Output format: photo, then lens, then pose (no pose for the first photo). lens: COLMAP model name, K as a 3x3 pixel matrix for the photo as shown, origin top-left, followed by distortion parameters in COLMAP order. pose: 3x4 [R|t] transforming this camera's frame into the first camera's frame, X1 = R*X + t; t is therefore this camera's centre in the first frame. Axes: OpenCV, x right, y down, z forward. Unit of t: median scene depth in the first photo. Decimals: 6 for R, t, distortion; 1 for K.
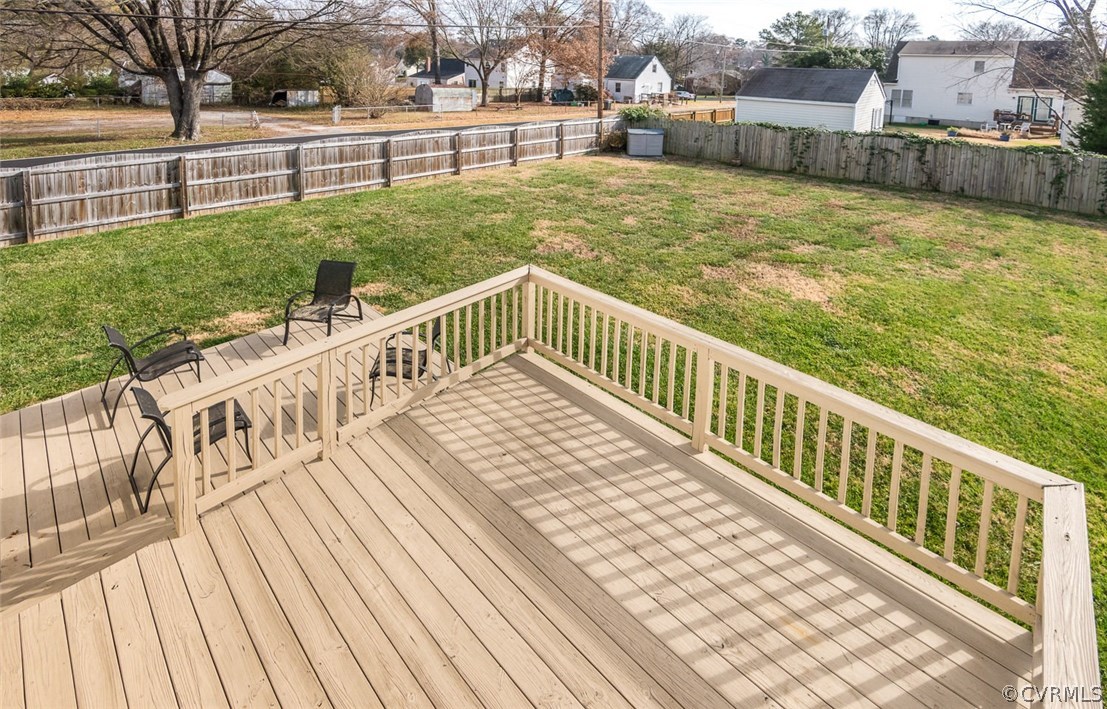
lens RADIAL K [[496.6, 0, 550.2], [0, 496.6, 198.6], [0, 0, 1]] dist [-0.006267, 0.004327]
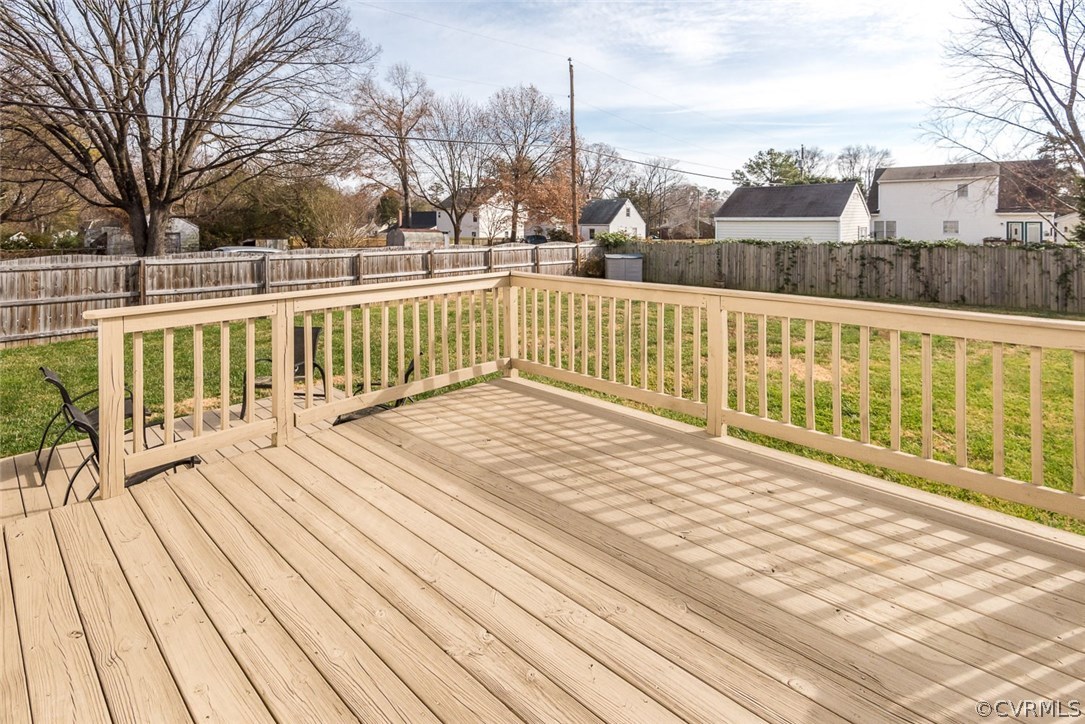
lens RADIAL K [[509.0, 0, 520.8], [0, 509.0, 331.8], [0, 0, 1]] dist [0.004950, -0.003216]
pose [[0.999298, -0.036708, -0.007483, -0.010085], [0.035741, 0.994021, -0.103174, 0.172157], [0.011225, 0.102834, 0.994635, 0.042765]]
